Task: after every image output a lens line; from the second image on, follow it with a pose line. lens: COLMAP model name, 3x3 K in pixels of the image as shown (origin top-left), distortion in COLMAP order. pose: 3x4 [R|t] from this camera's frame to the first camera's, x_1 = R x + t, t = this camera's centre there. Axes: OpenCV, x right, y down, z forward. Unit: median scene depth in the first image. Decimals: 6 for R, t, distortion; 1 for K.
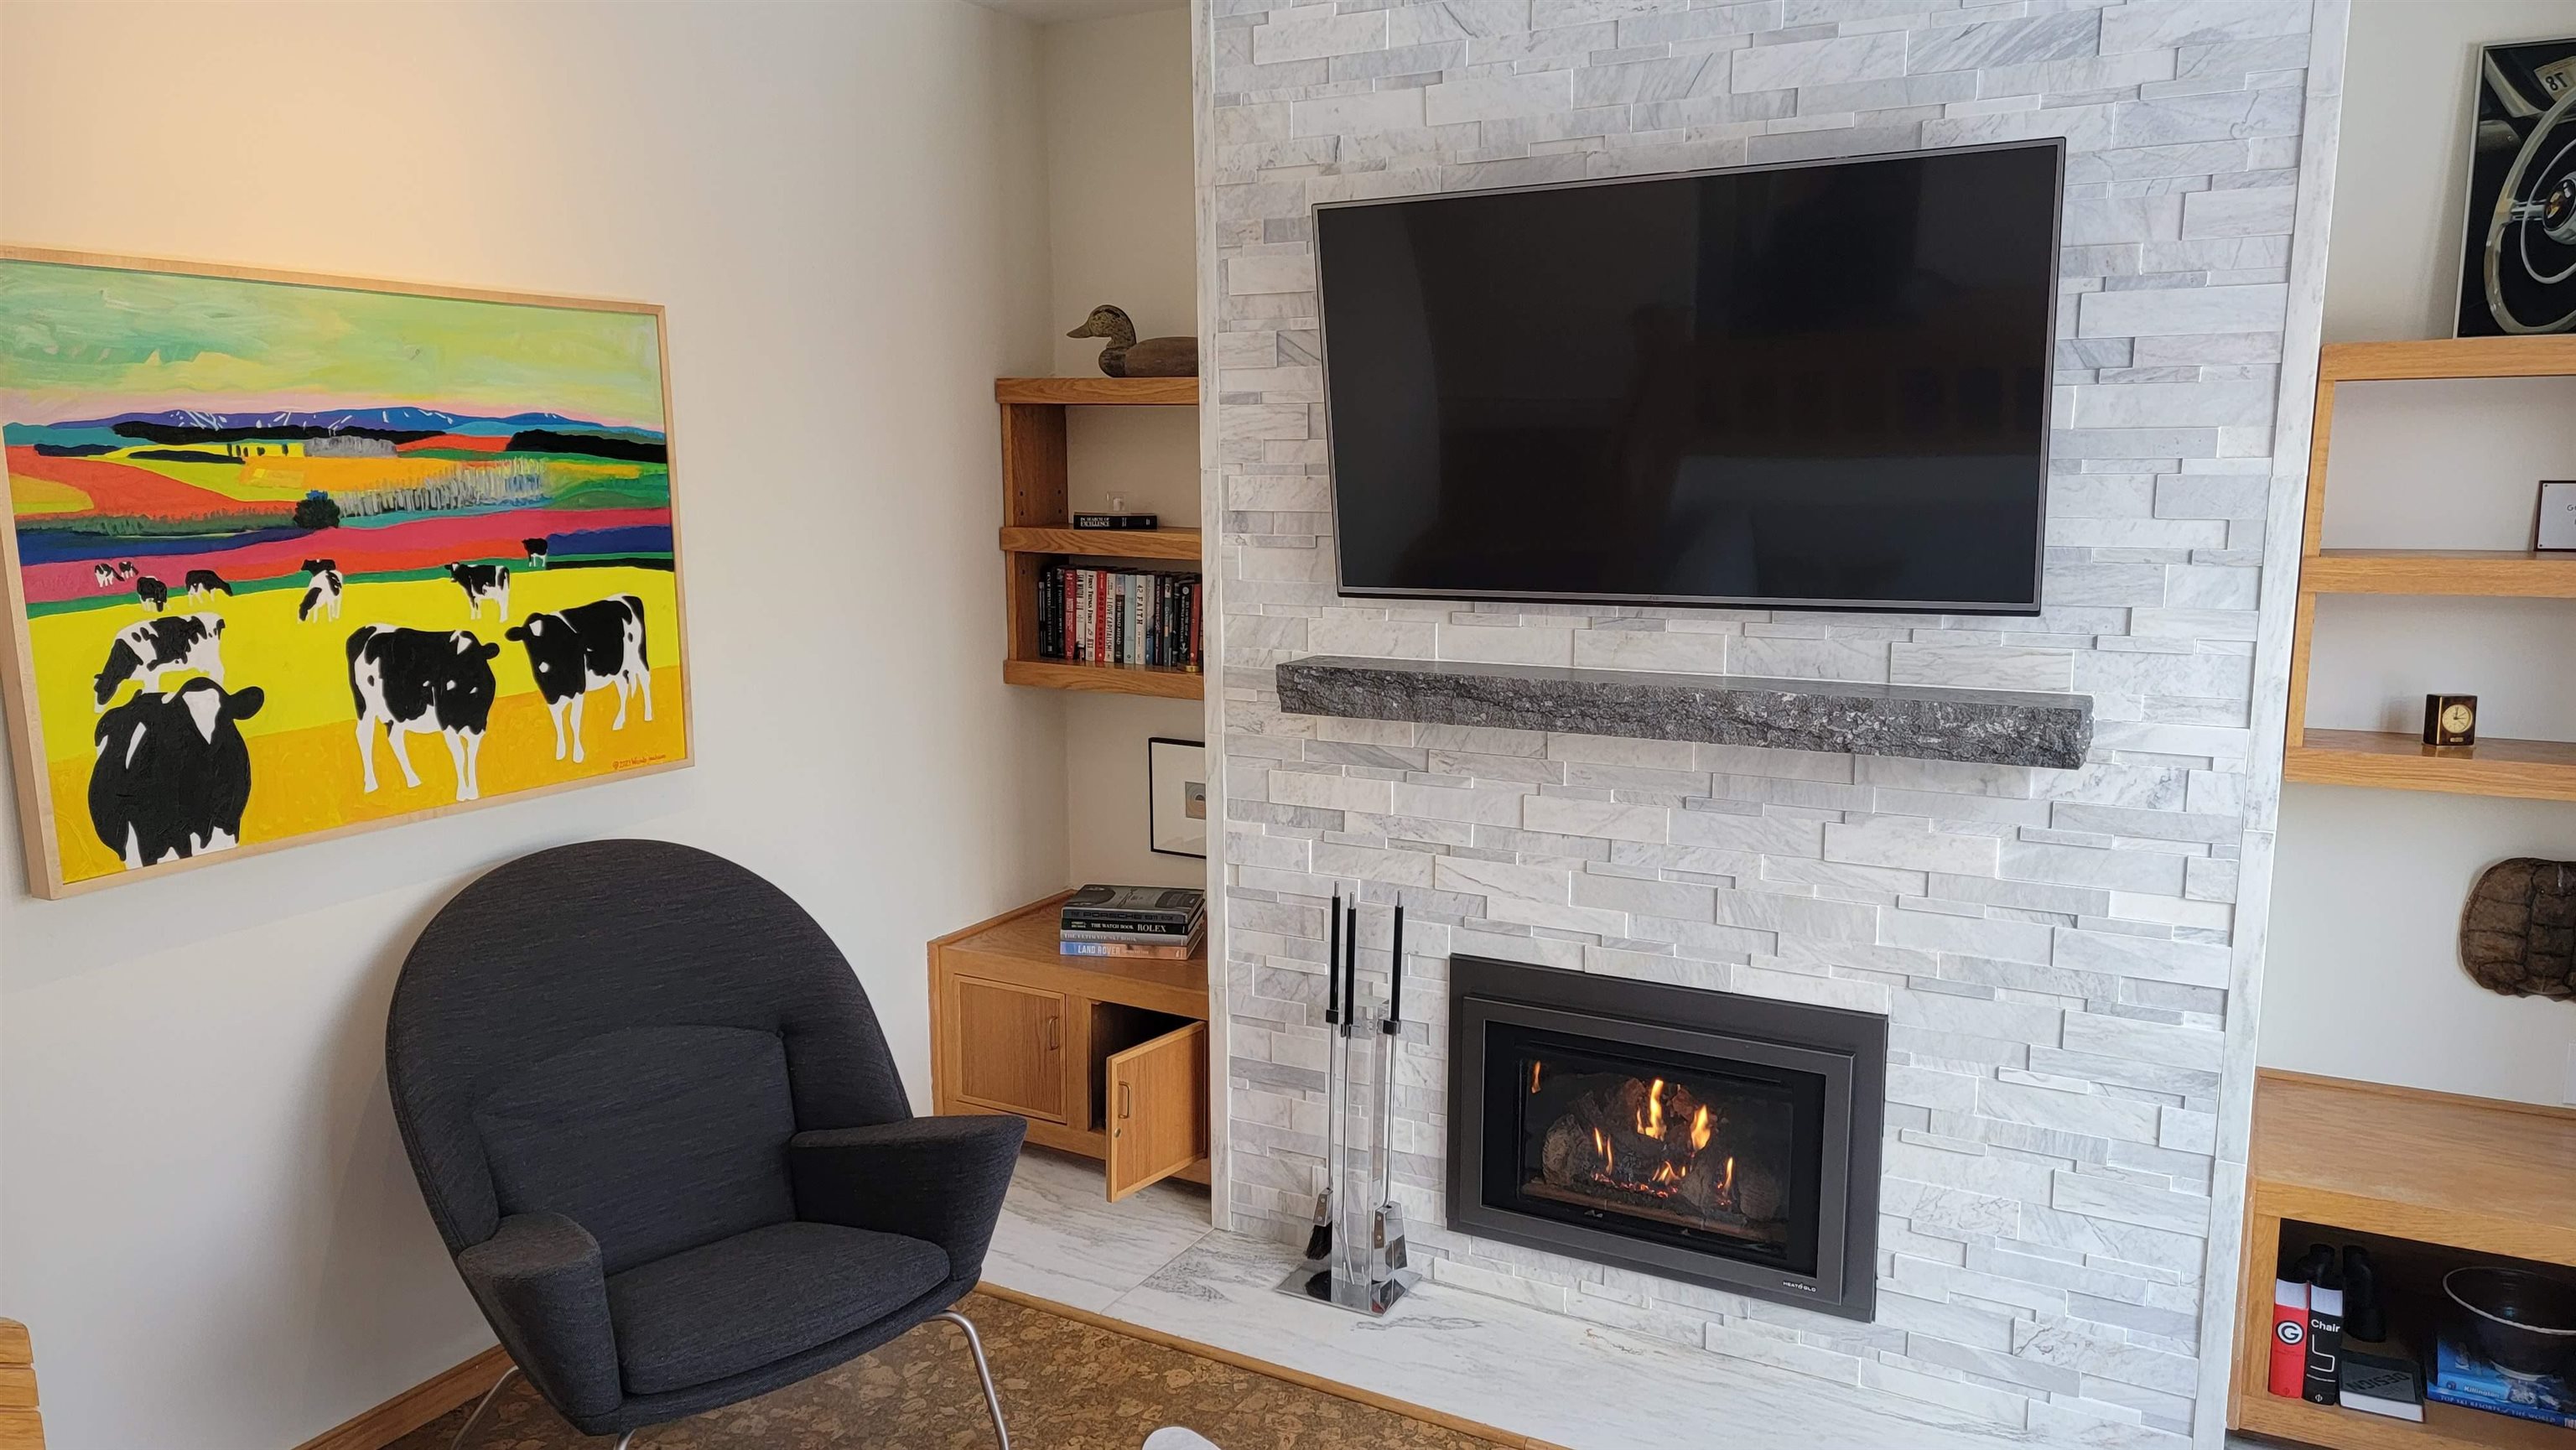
lens RADIAL K [[1758.6, 0, 1323.0], [0, 1758.6, 793.9], [0, 0, 1]] dist [0.088639, -0.079273]
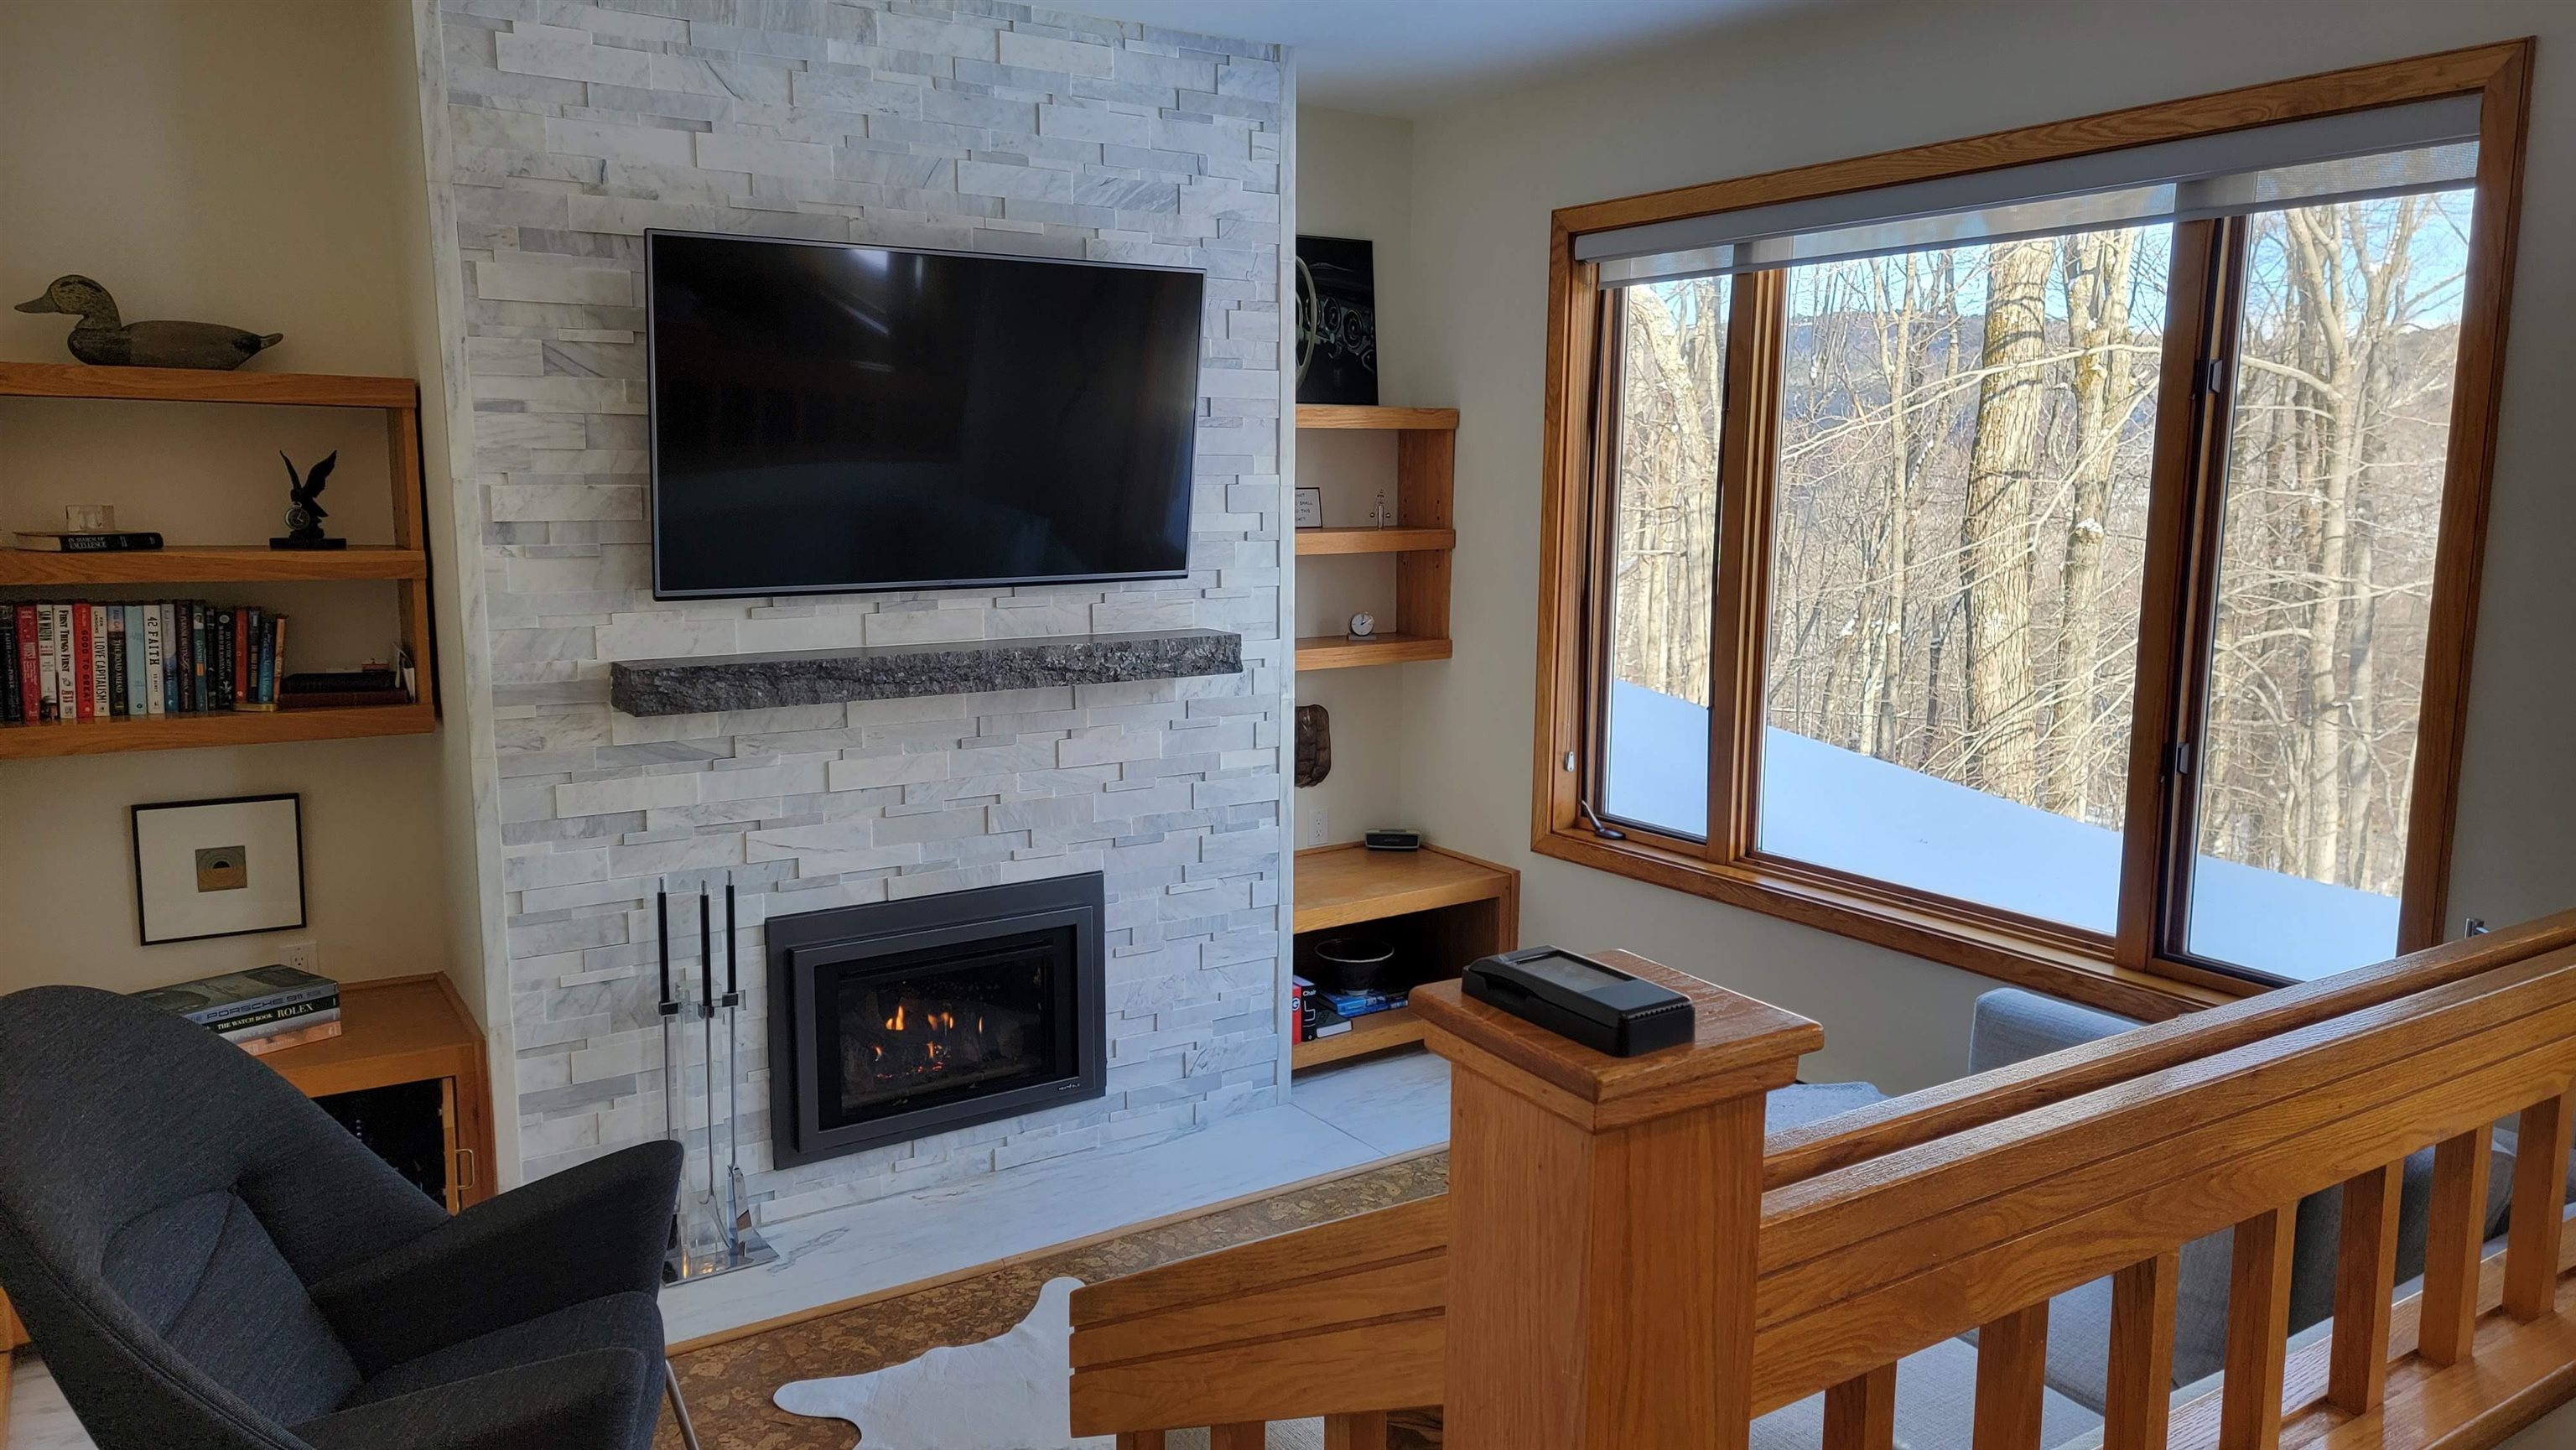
lens RADIAL K [[1758.6, 0, 1323.0], [0, 1758.6, 793.9], [0, 0, 1]] dist [0.088639, -0.079273]
pose [[0.466384, -0.162375, 0.869552, -0.745665], [0.161273, 0.982141, 0.096900, -0.038667], [-0.869757, 0.095043, 0.484241, 0.158503]]
